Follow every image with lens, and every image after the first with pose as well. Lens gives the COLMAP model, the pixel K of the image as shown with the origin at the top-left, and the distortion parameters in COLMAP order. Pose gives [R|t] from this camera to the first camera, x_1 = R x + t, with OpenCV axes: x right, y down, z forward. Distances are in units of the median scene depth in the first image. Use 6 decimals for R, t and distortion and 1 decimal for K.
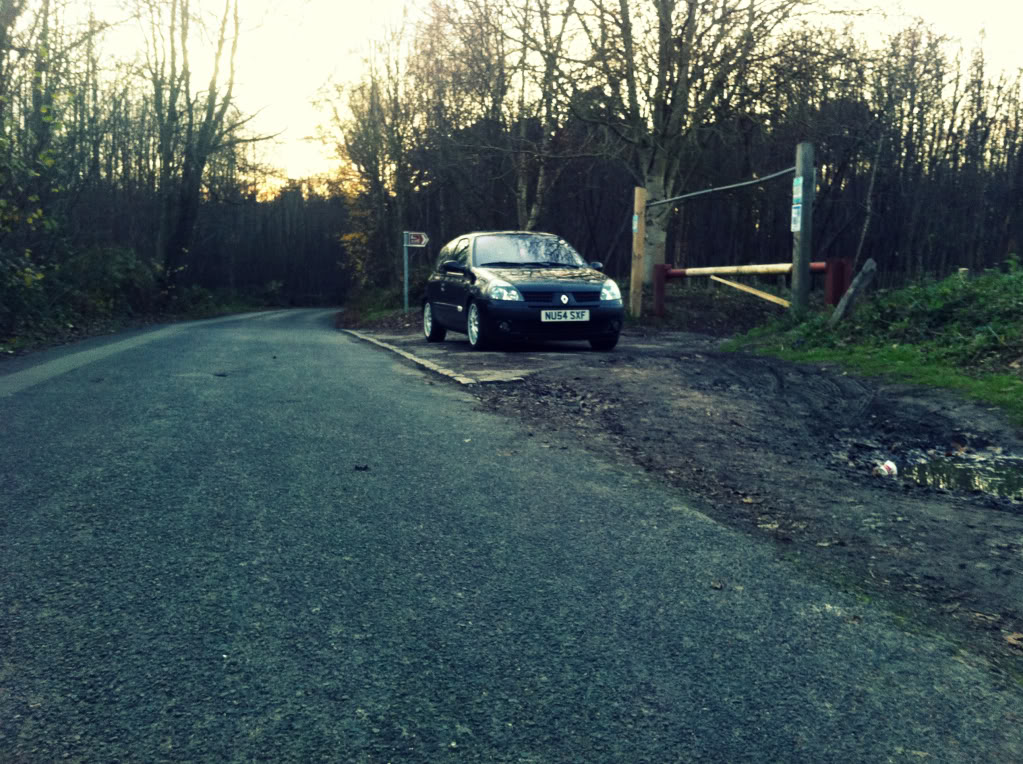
lens RADIAL K [[935.7, 0, 511.5], [0, 935.7, 382.0], [0, 0, 1]] dist [0.112334, -0.302935]
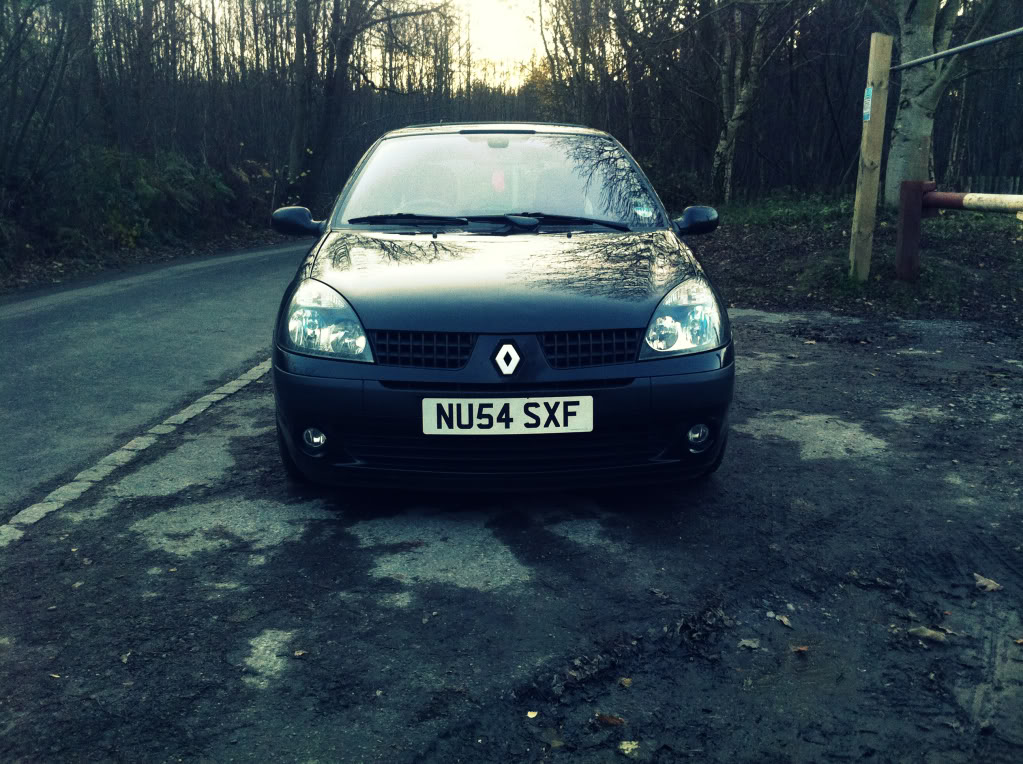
lens RADIAL K [[935.7, 0, 511.5], [0, 935.7, 382.0], [0, 0, 1]] dist [0.112334, -0.302935]
pose [[0.967420, 0.052536, -0.247666, 0.101923], [-0.025189, 0.993353, 0.112322, -0.088902], [0.251921, -0.102424, 0.962312, 0.555025]]
